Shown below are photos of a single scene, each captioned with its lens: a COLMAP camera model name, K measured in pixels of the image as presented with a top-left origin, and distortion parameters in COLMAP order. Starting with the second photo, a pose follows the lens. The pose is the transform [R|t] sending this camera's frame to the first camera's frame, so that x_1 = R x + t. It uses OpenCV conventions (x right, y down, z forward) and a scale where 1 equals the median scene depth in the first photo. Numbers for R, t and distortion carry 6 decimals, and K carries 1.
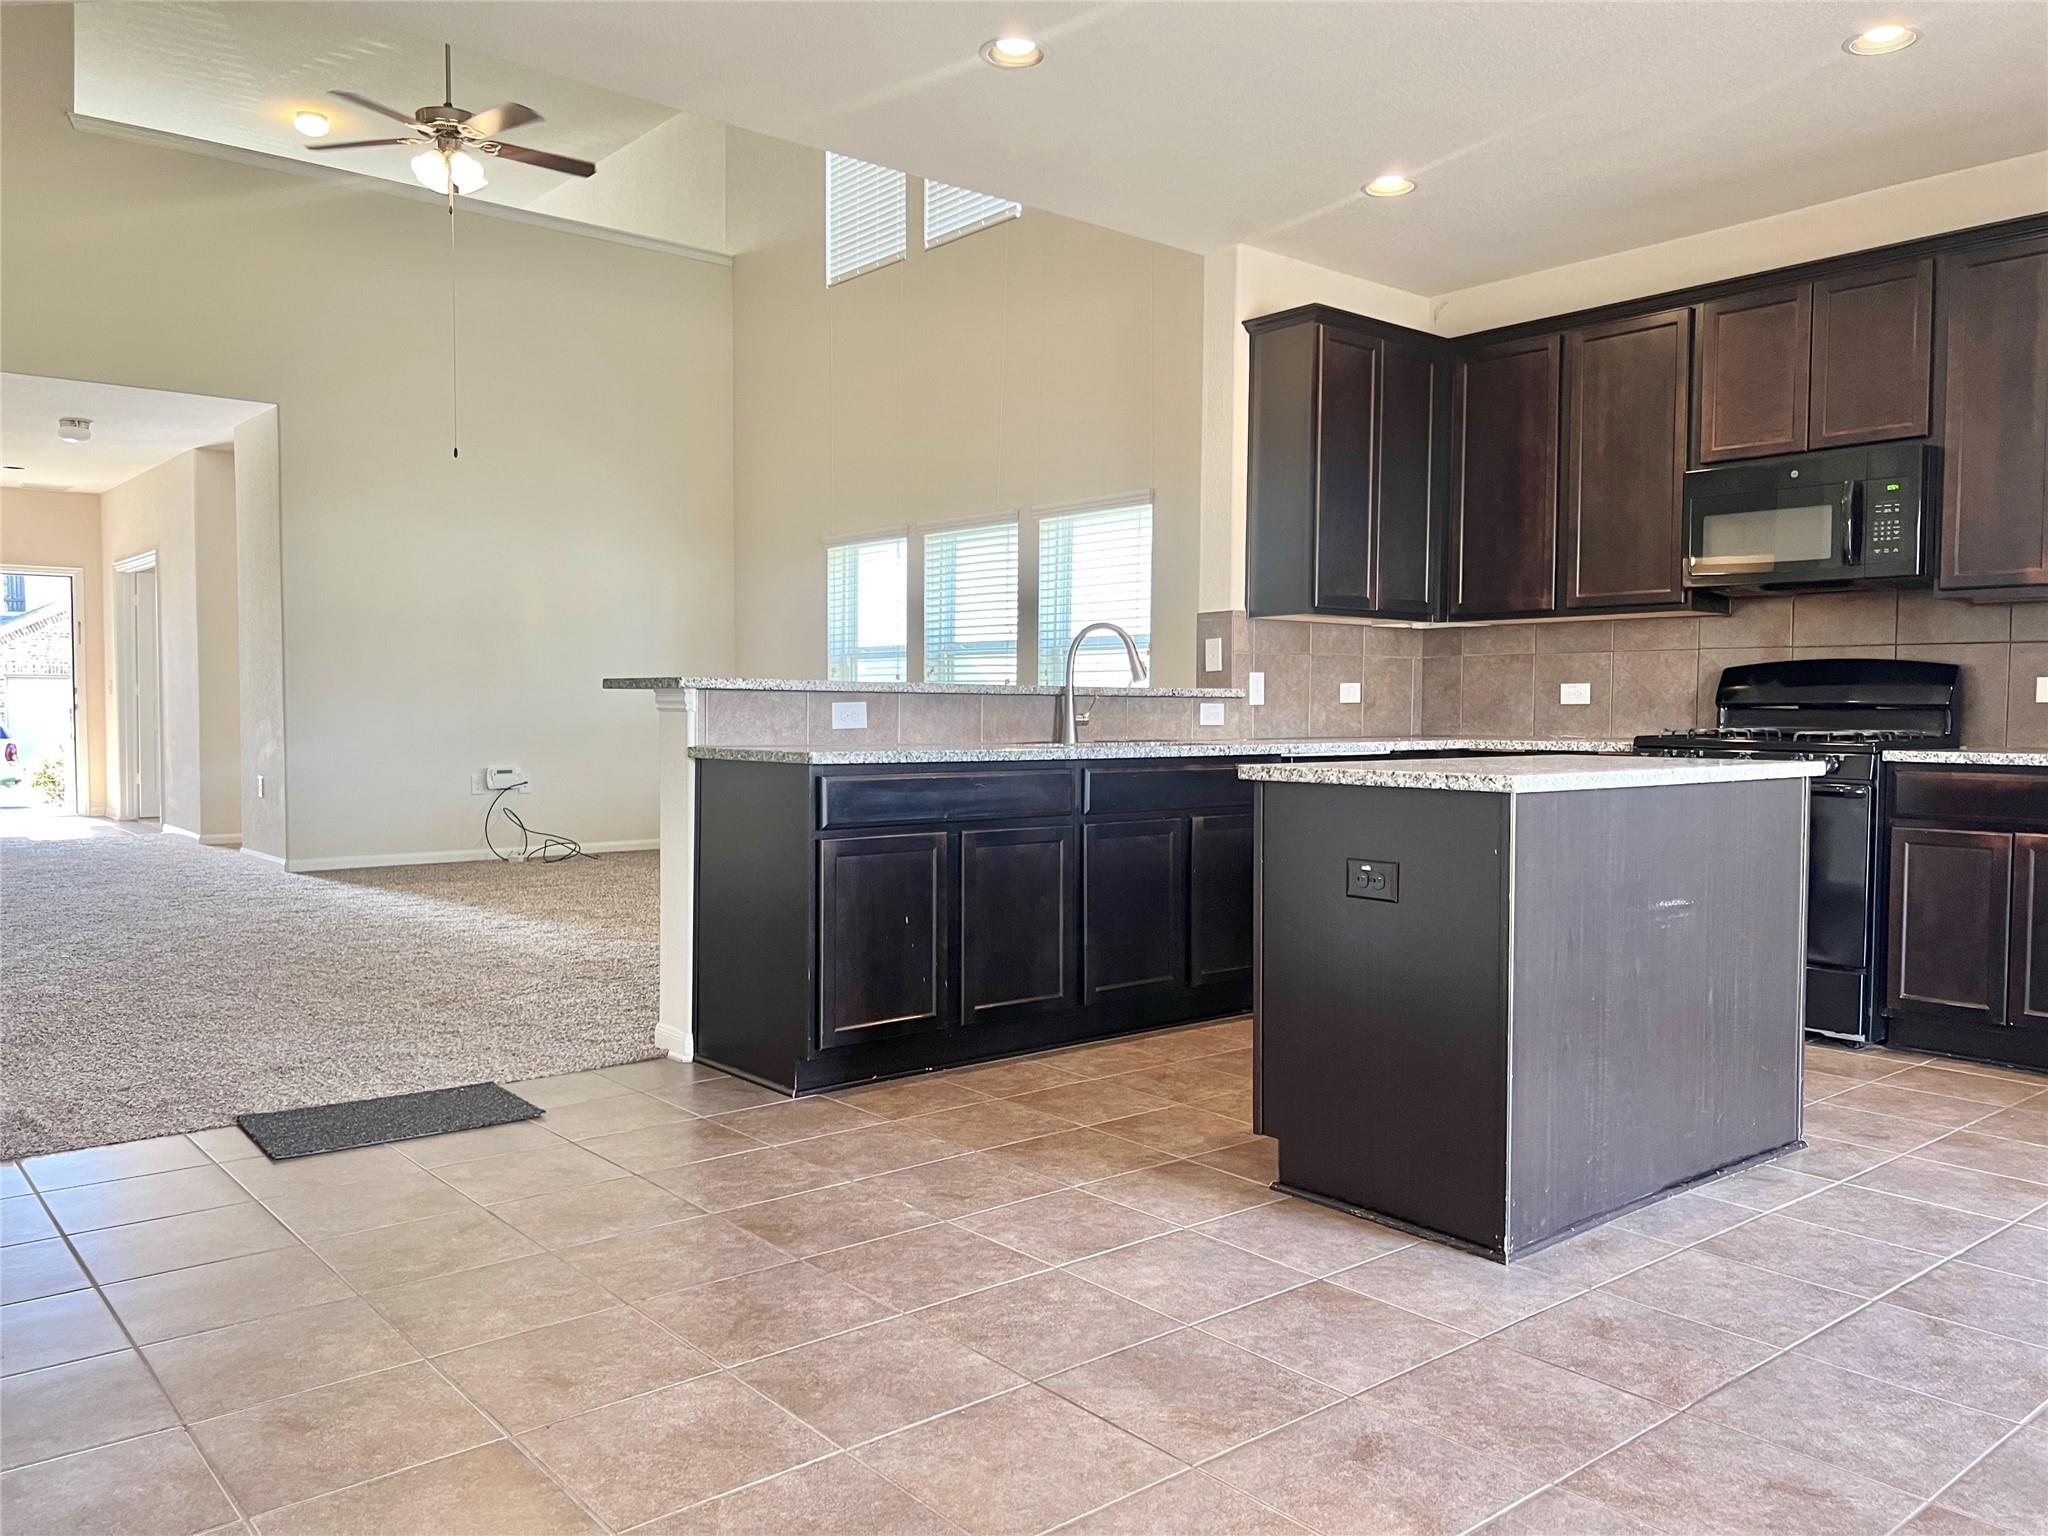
lens RADIAL K [[1553.1, 0, 1045.9], [0, 1553.1, 773.0], [0, 0, 1]] dist [0.071687, -0.075405]
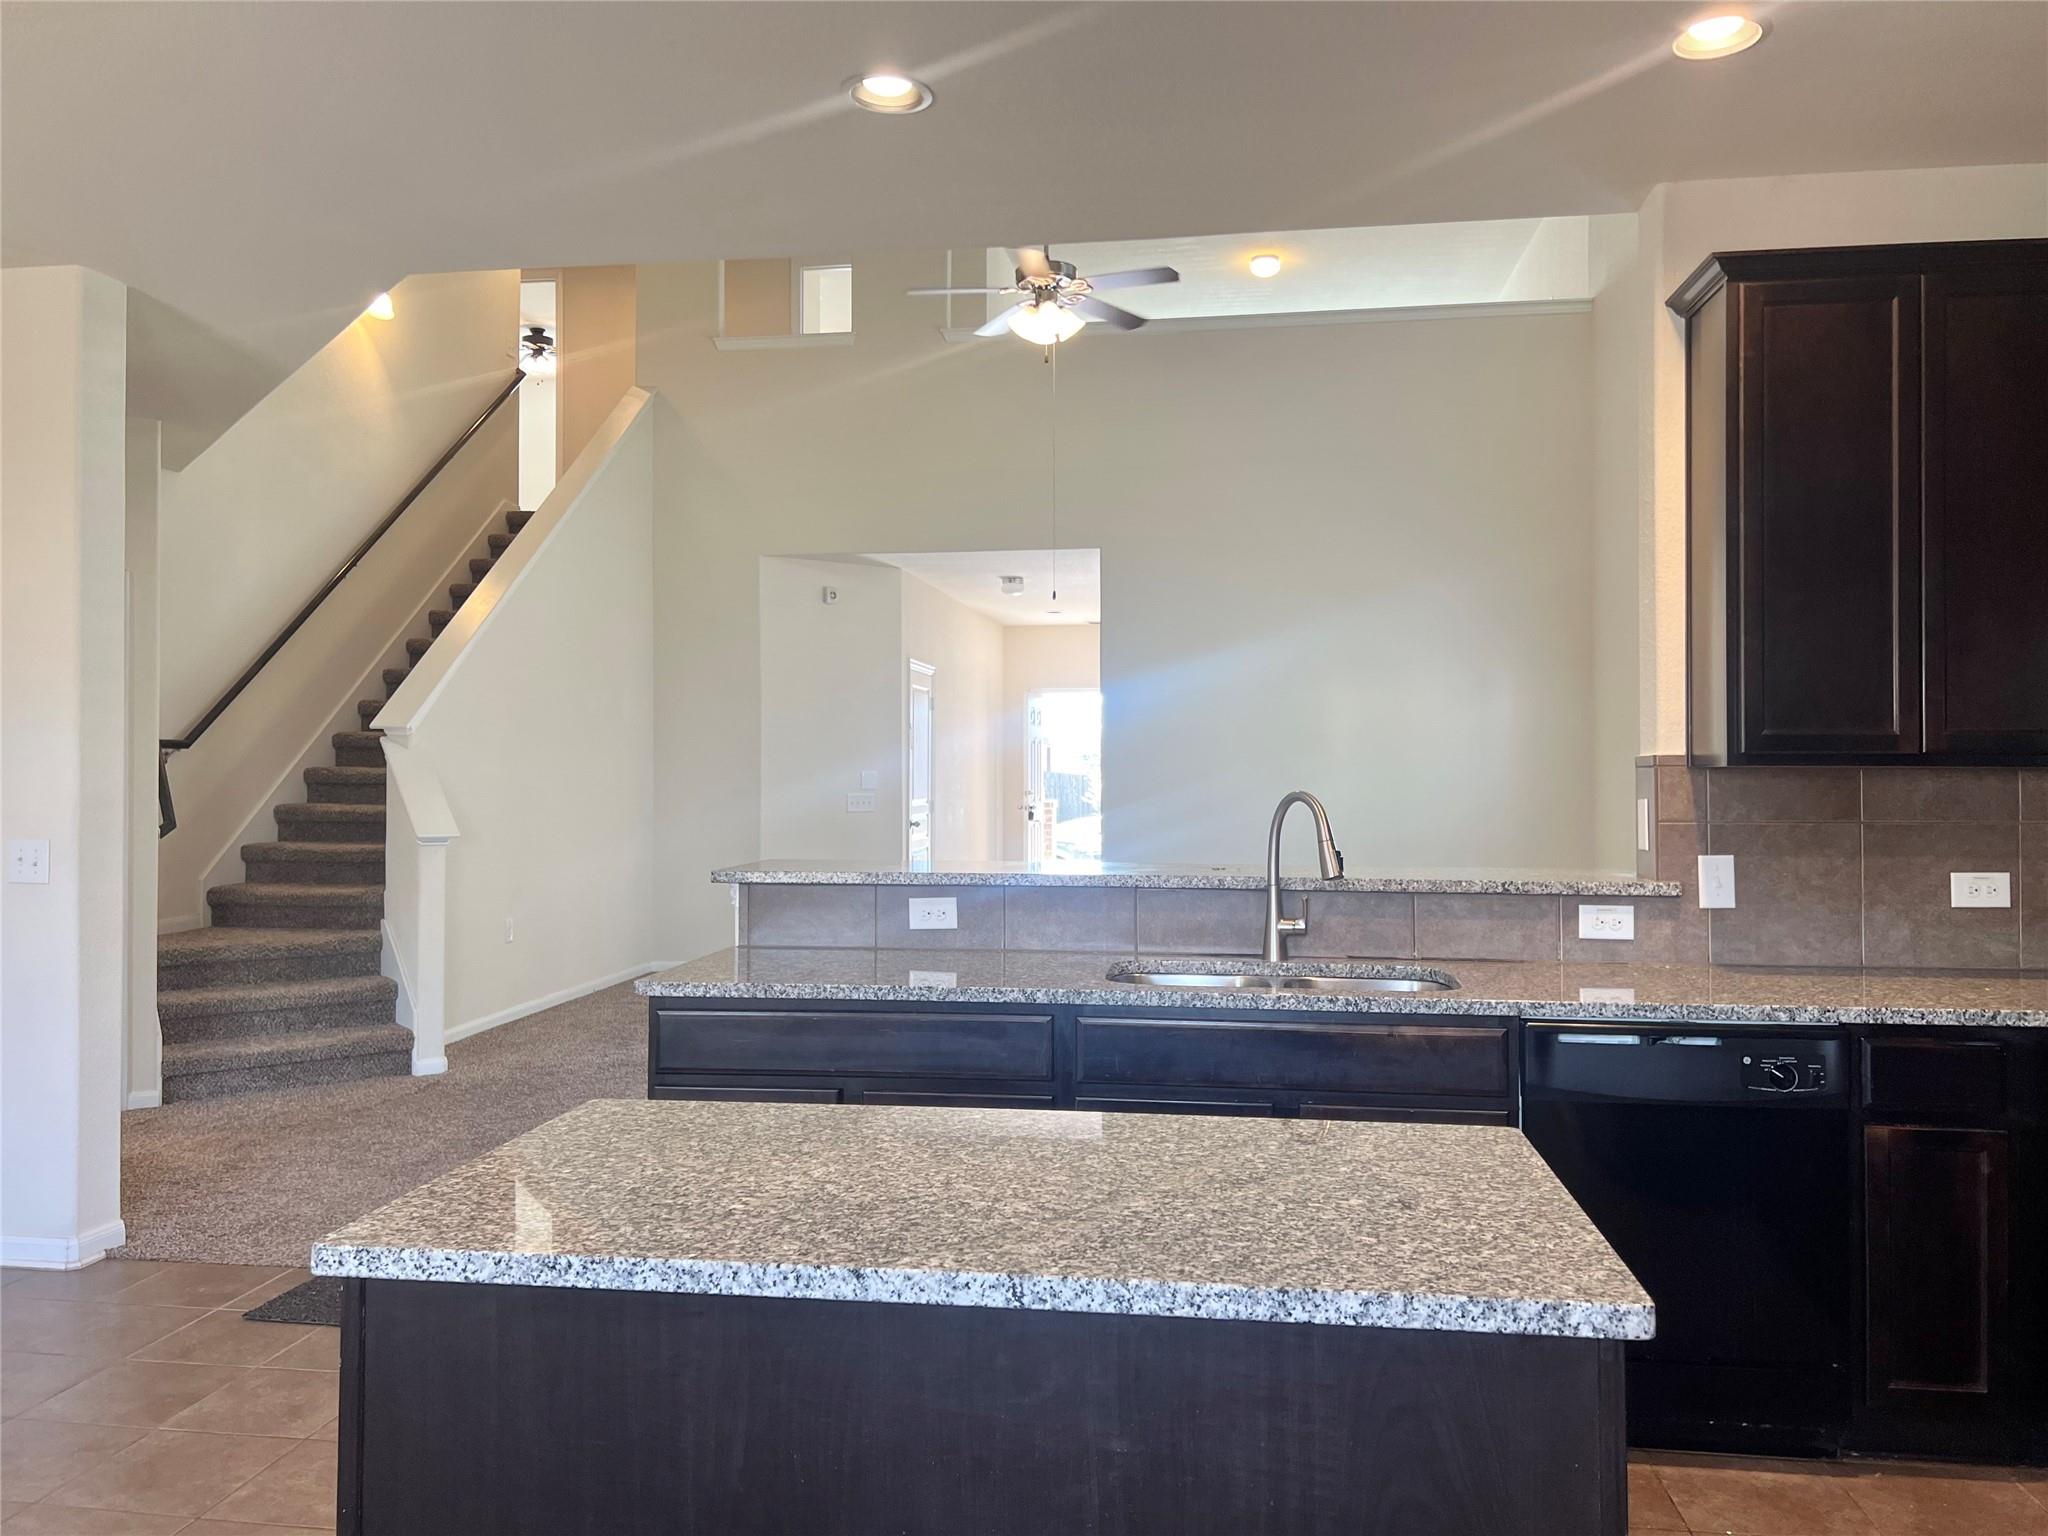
lens RADIAL K [[1550.5, 0, 1008.8], [0, 1550.5, 746.3], [0, 0, 1]] dist [0.023206, 0.001217]
pose [[0.662425, -0.014585, -0.748986, 0.419679], [-0.029526, 0.998525, -0.045557, -0.073026], [0.748546, 0.052293, 0.661018, 0.395374]]
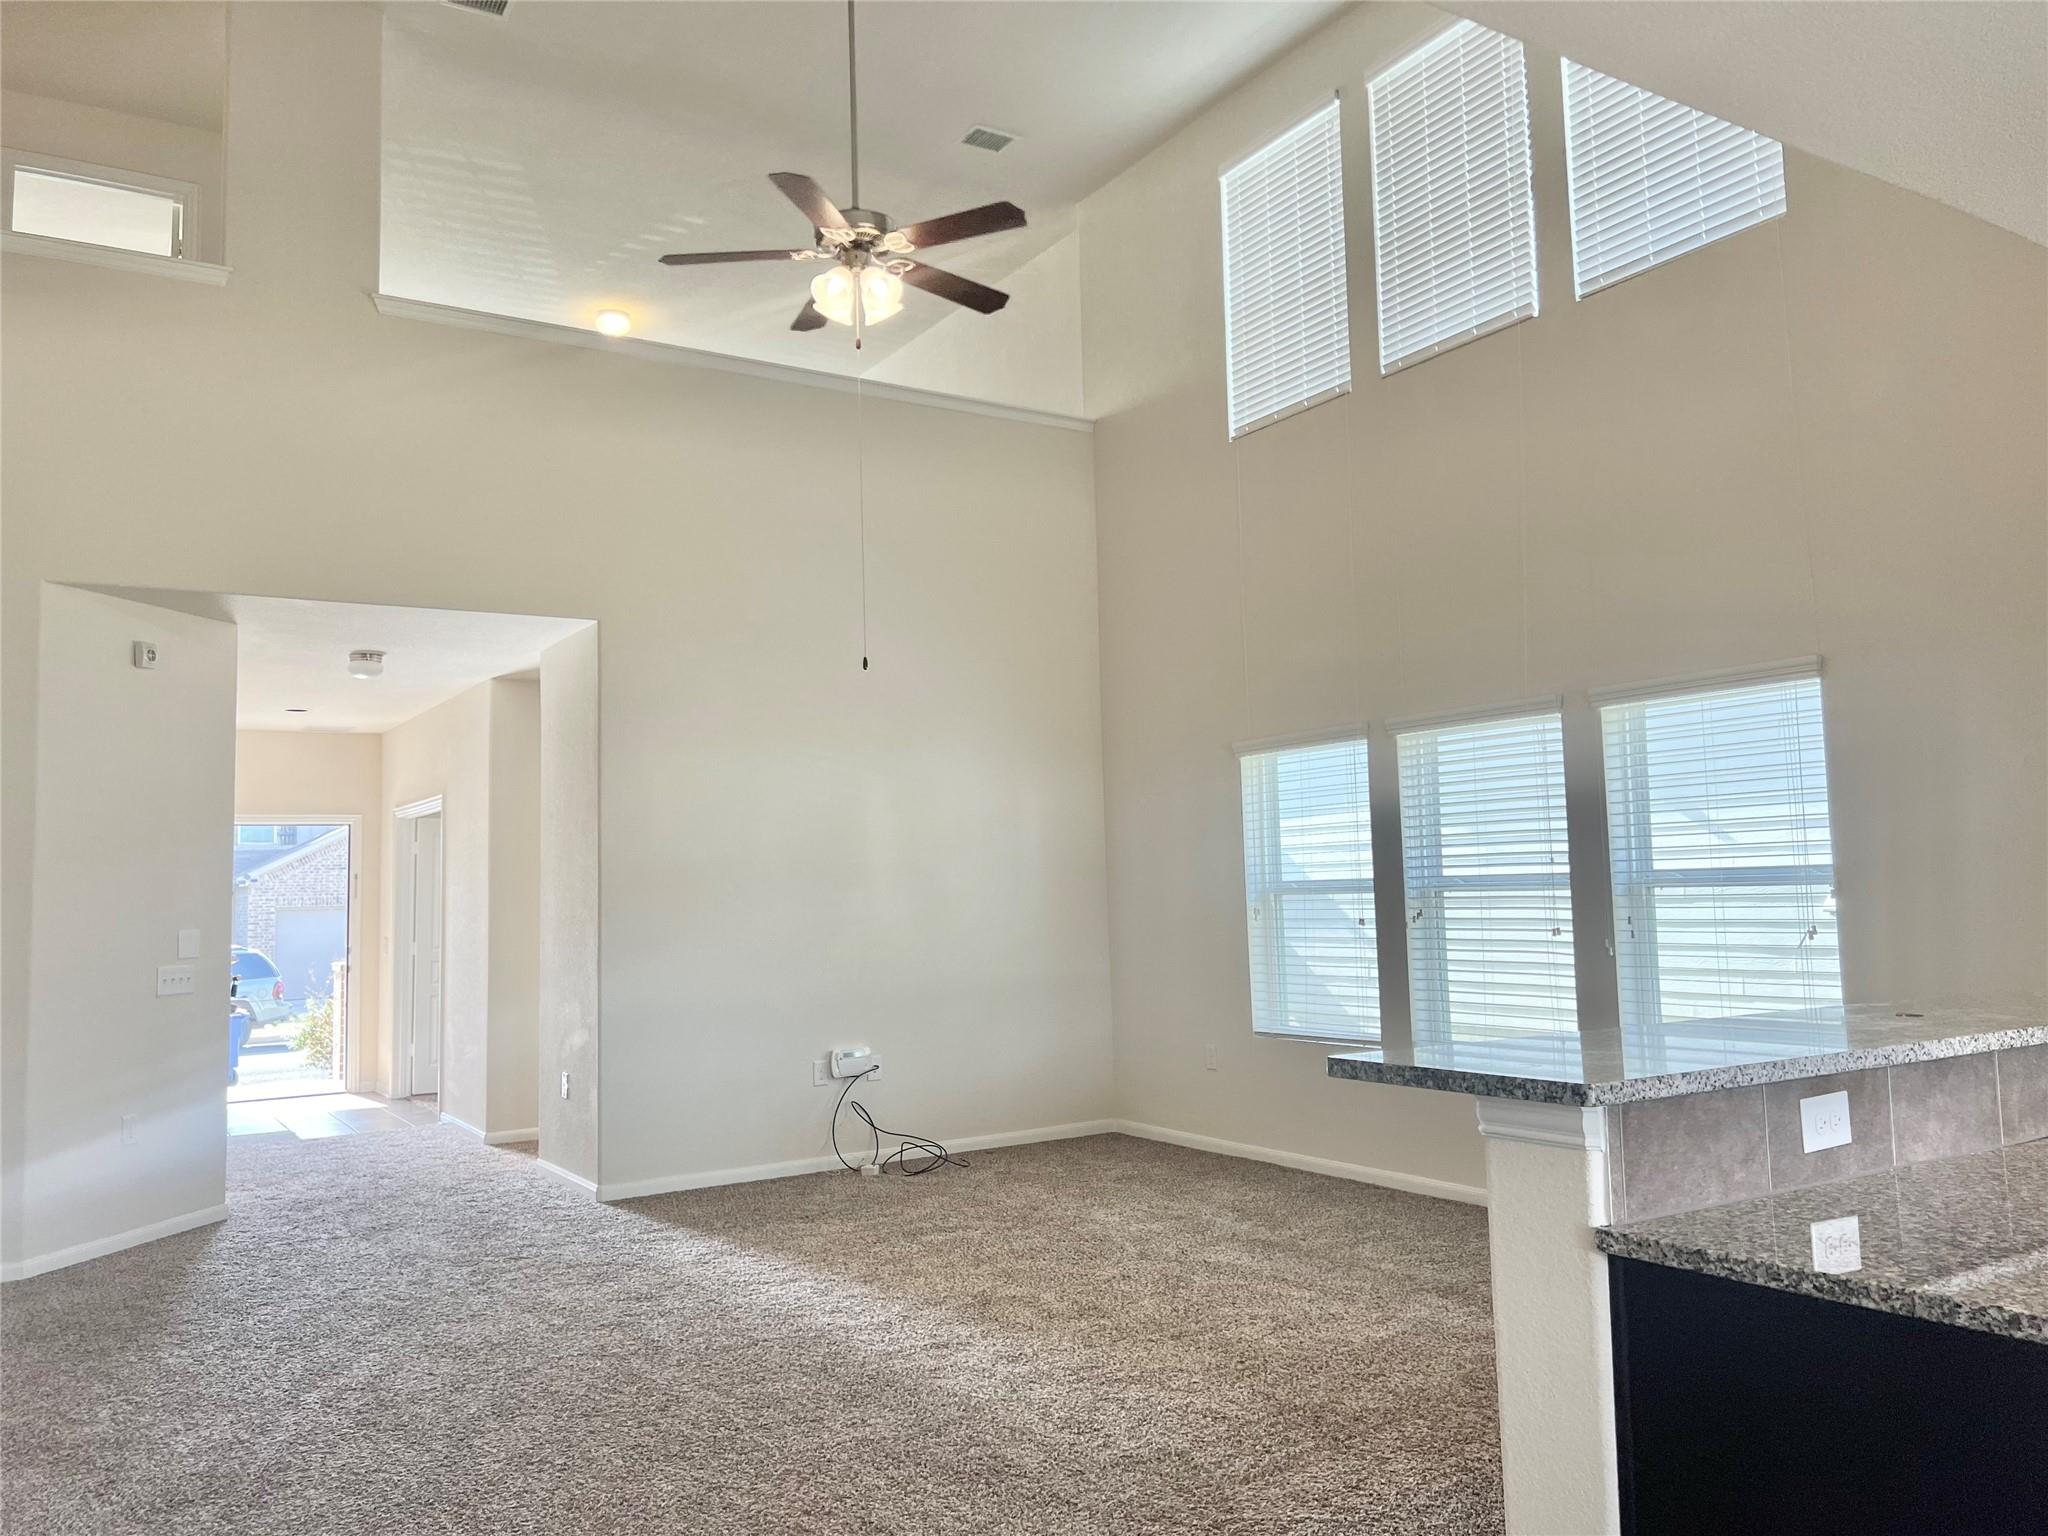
lens RADIAL K [[1538.6, 0, 1022.7], [0, 1538.6, 754.7], [0, 0, 1]] dist [0.067099, -0.068782]
pose [[0.990235, -0.045192, -0.131882, -0.253883], [0.027518, 0.990750, -0.132882, -0.077238], [0.136667, 0.127955, 0.982318, 0.375462]]
